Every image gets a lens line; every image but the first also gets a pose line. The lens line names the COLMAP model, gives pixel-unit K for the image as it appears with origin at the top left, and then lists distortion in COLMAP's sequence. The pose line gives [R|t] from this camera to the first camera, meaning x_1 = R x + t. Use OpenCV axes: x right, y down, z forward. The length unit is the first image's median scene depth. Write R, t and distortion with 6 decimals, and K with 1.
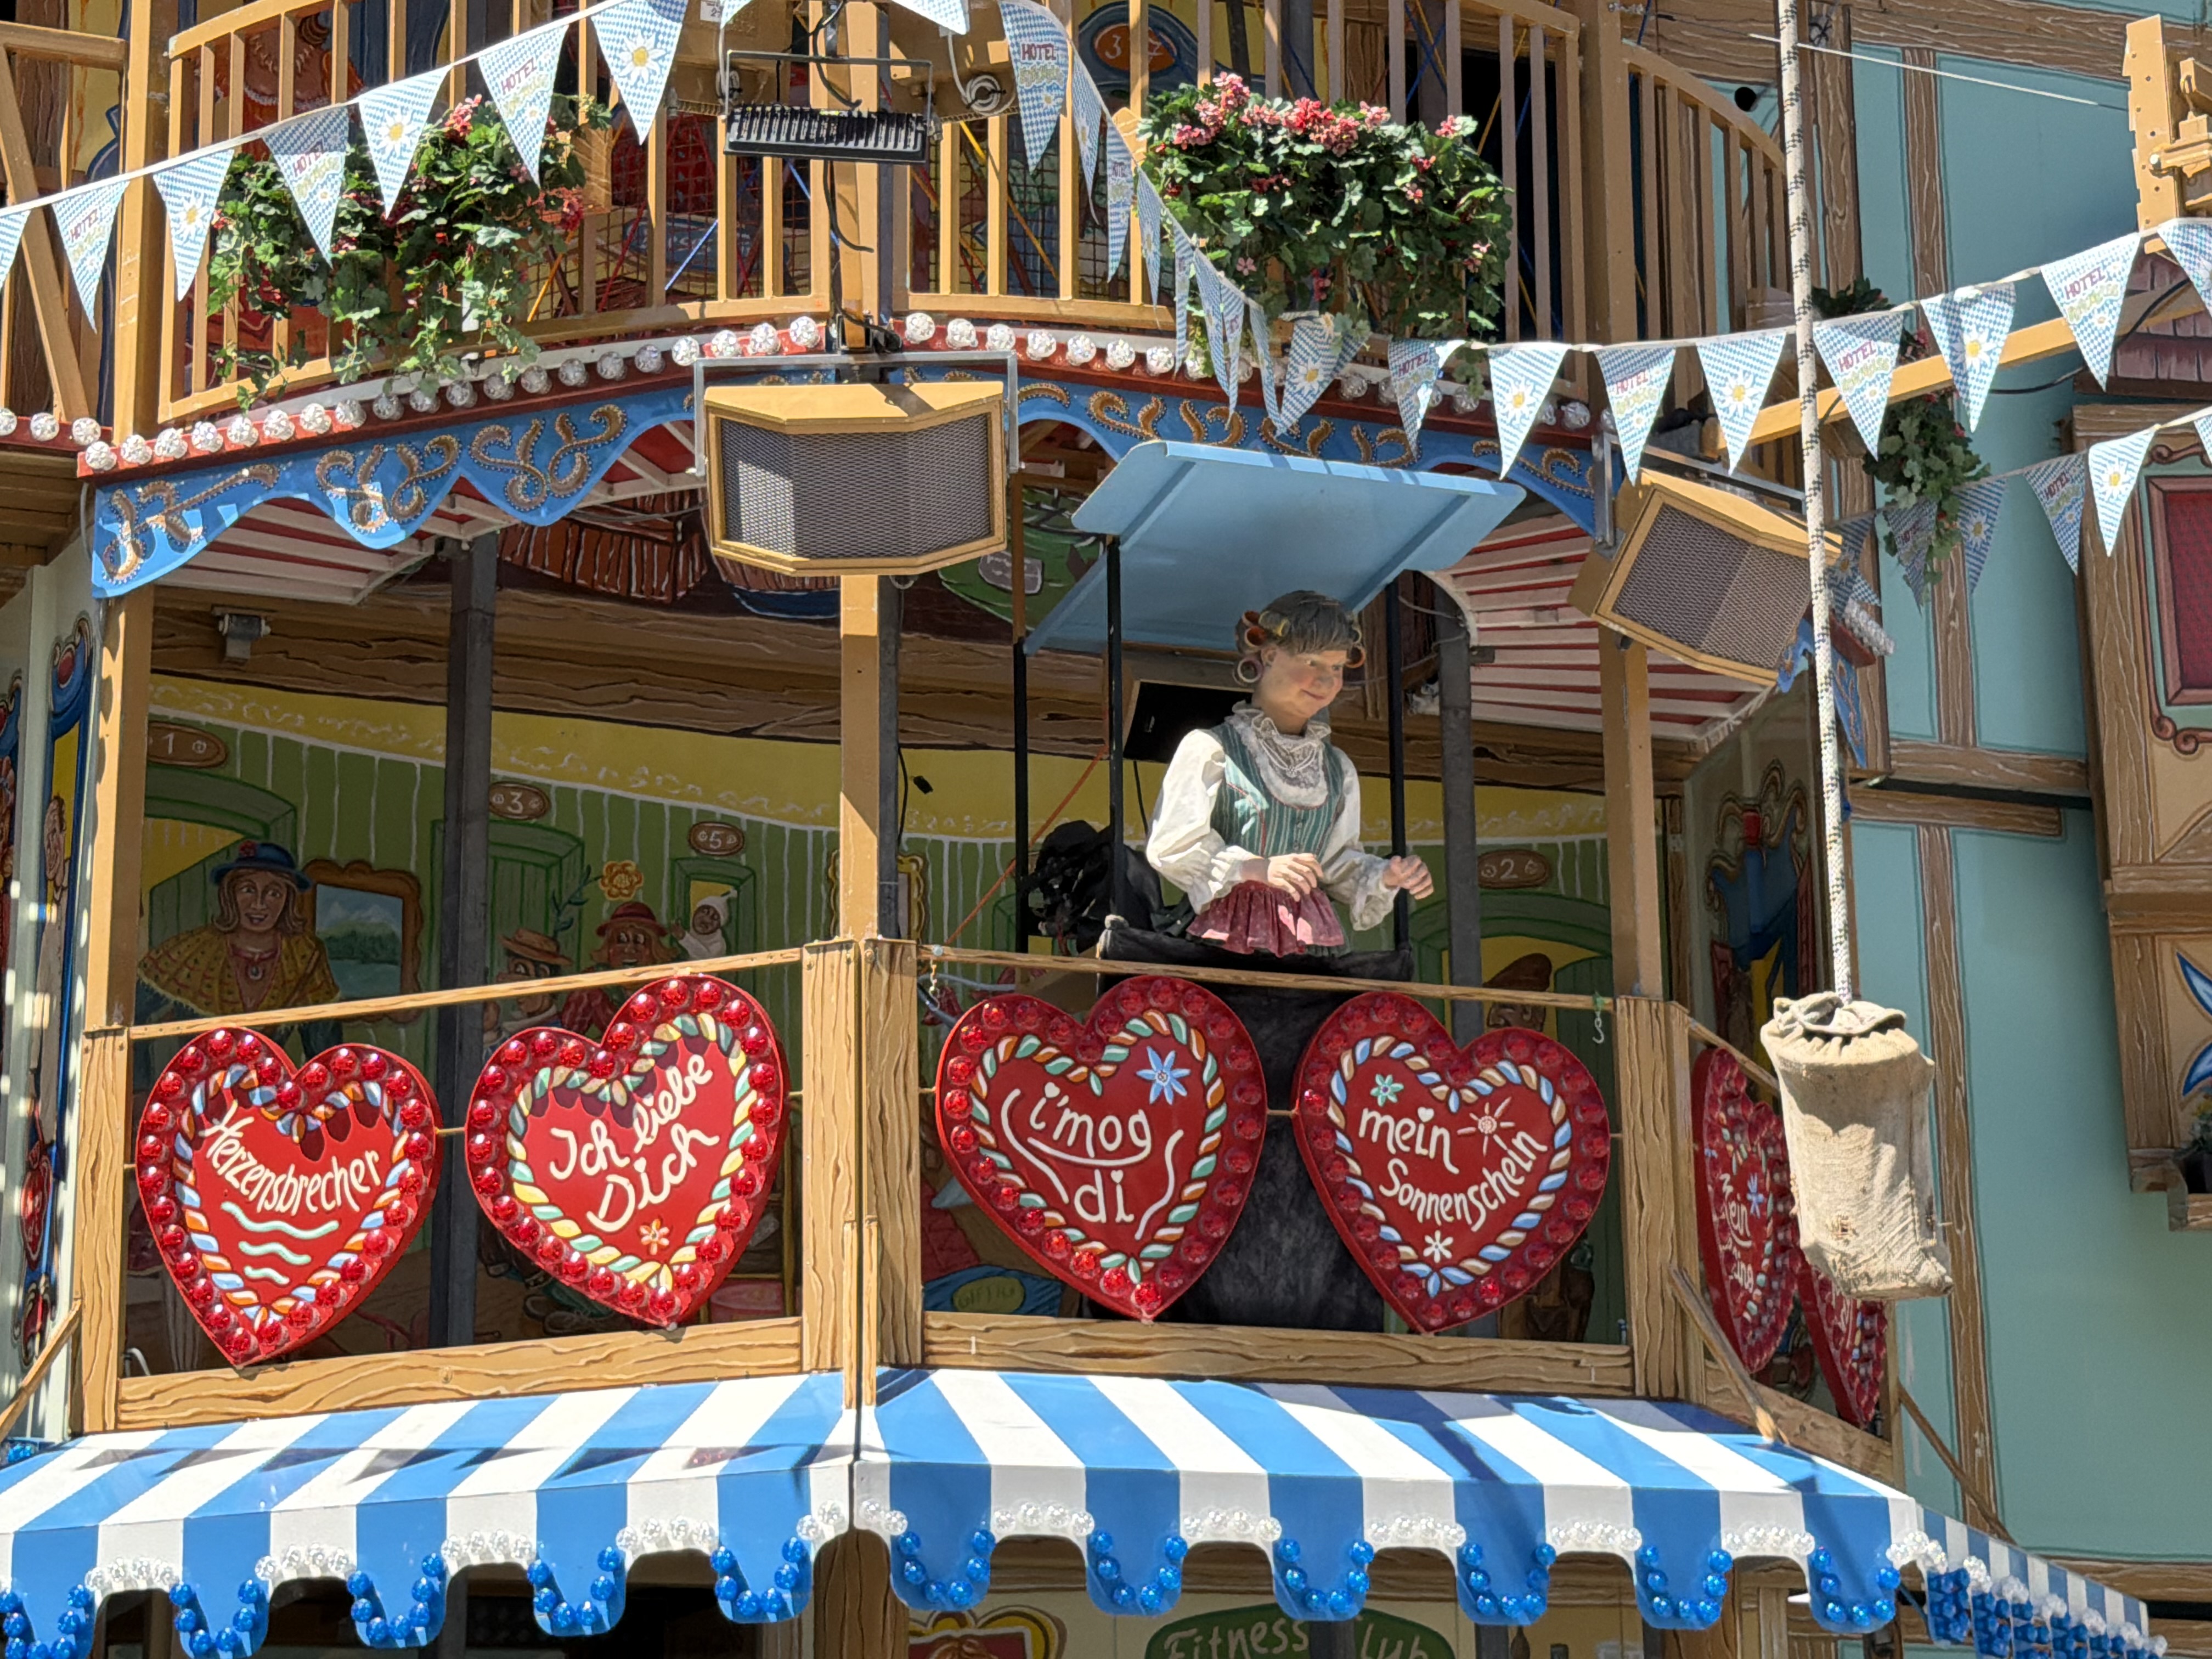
lens RADIAL K [[4704.3, 0, 1106.0], [0, 4704.3, 829.5], [0, 0, 1]] dist [0.123718, 0.453711]
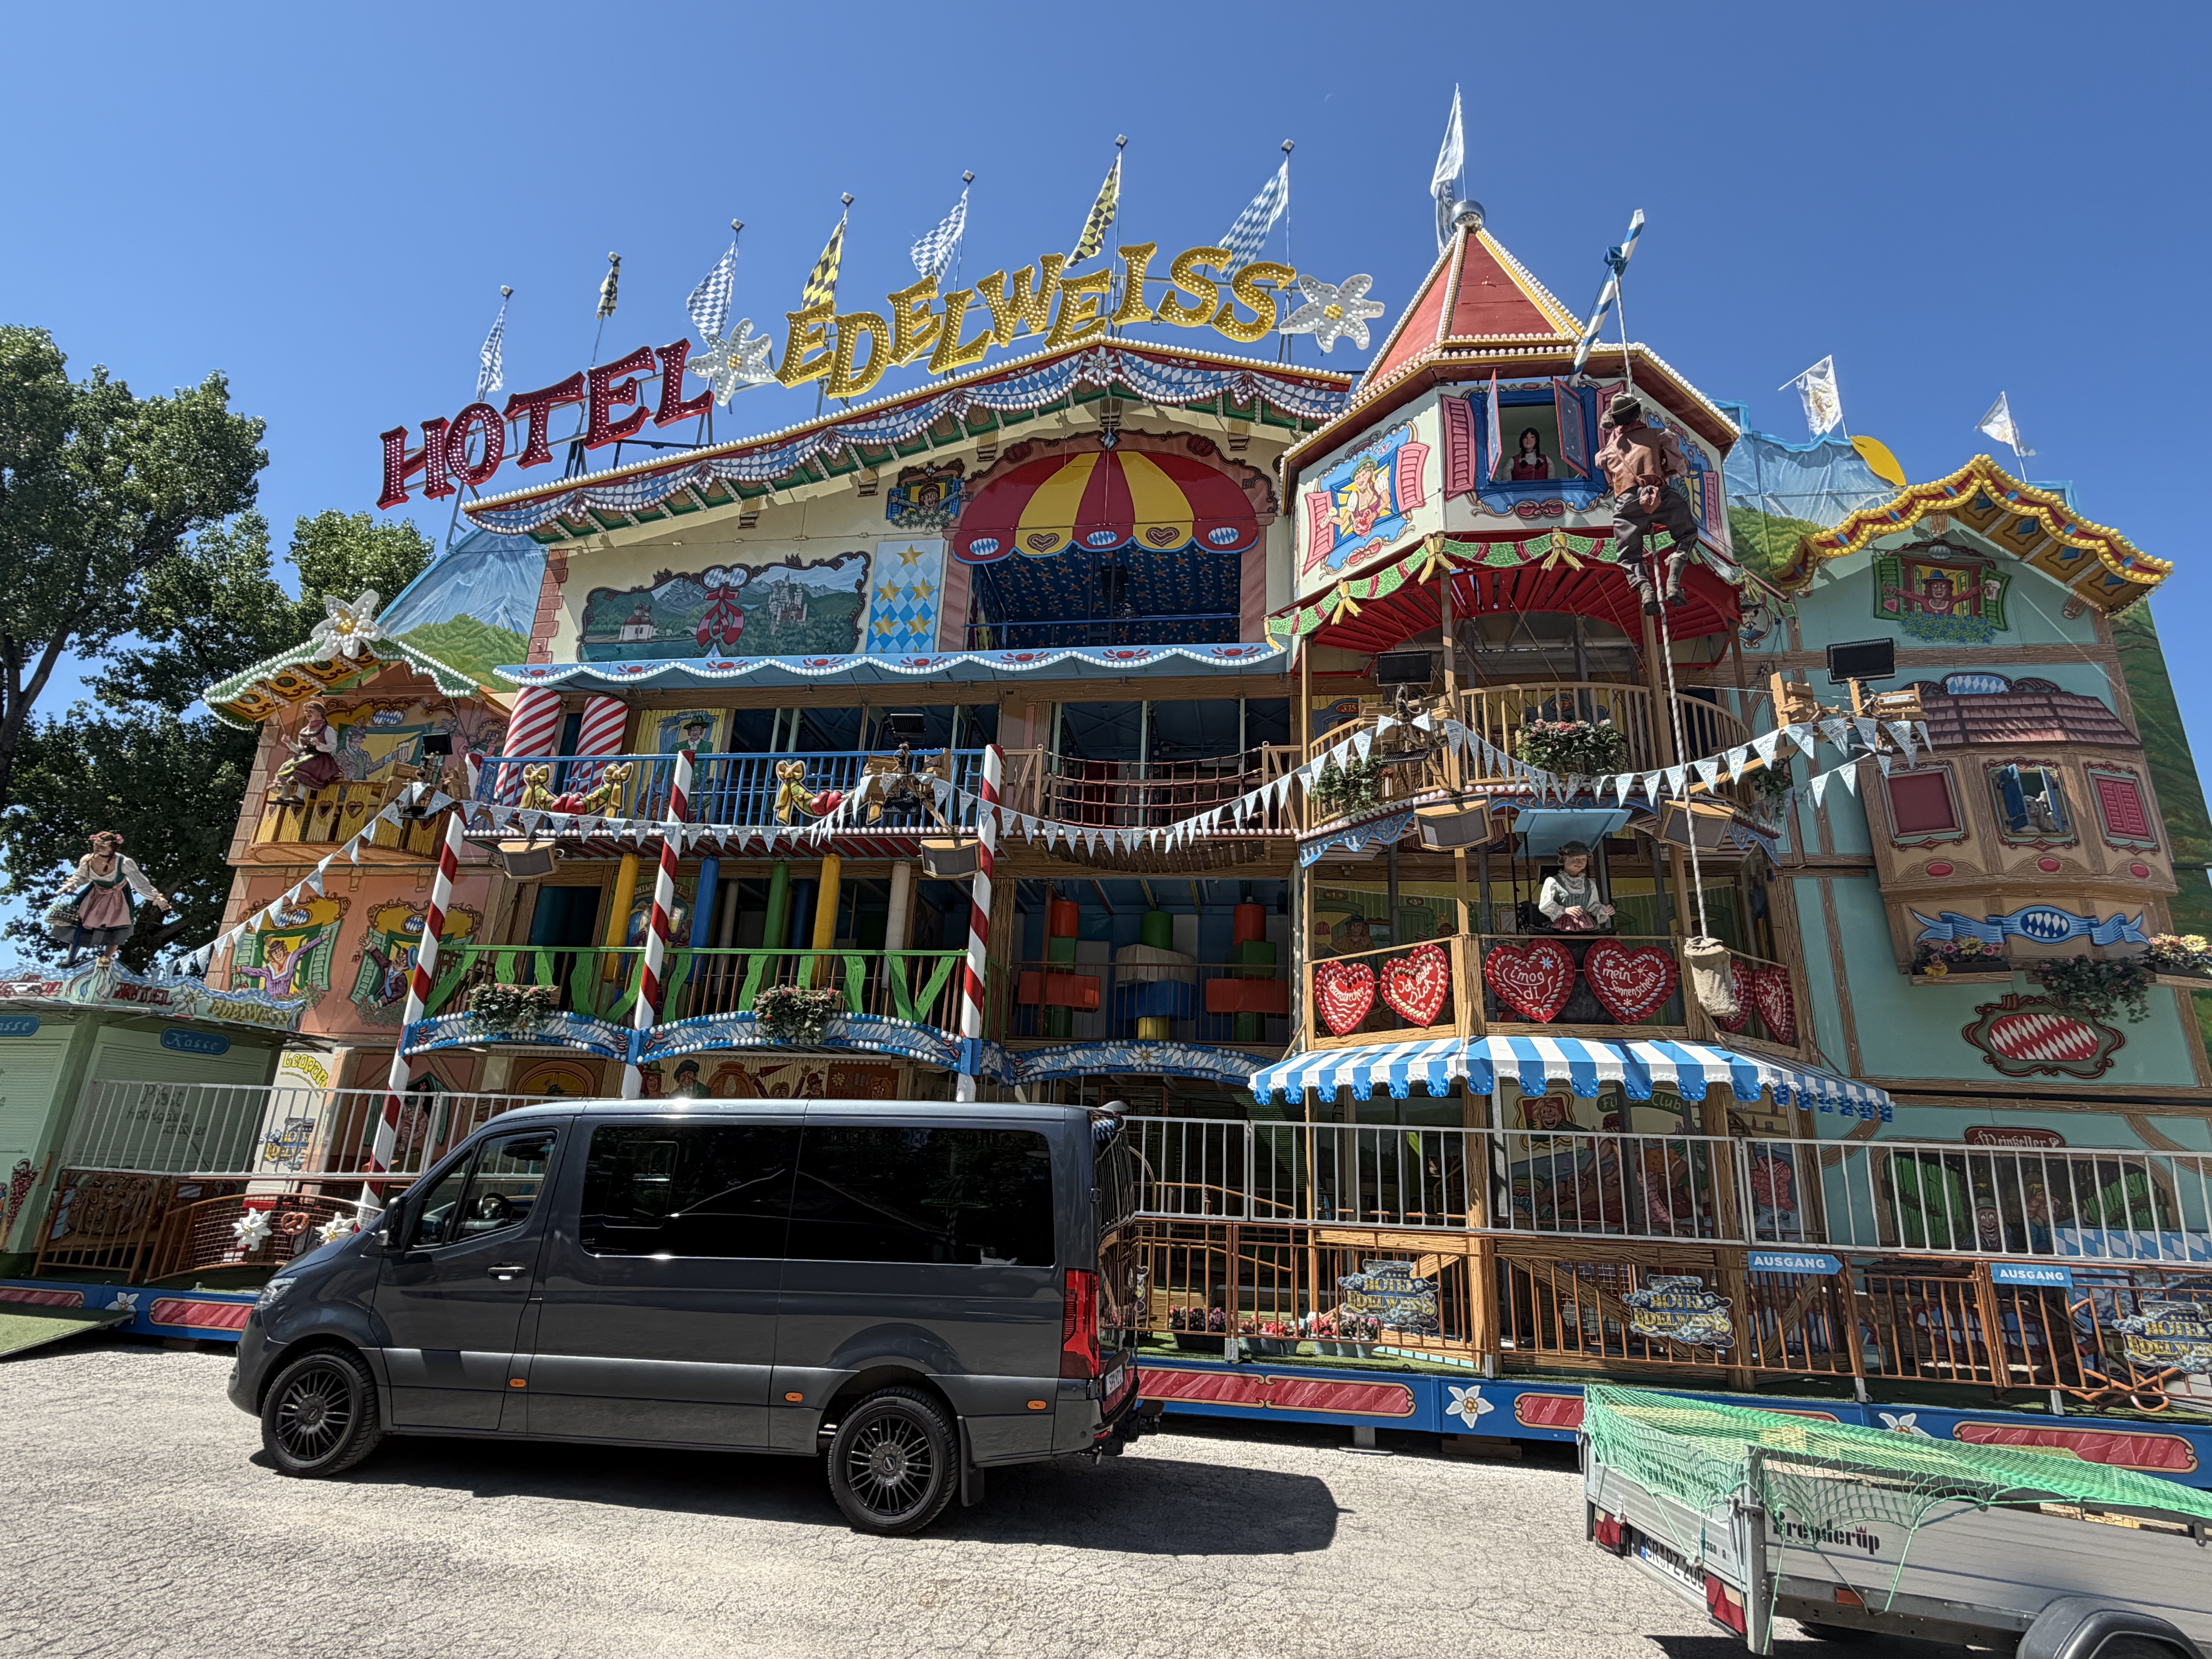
lens RADIAL K [[1098.9, 0, 1106.0], [0, 1098.9, 829.5], [0, 0, 1]] dist [-0.008645, -0.000015]
pose [[0.865187, -0.104743, -0.490388, 0.157851], [0.074418, 0.993932, -0.081001, -0.013801], [0.495897, 0.033587, 0.867732, -0.022167]]
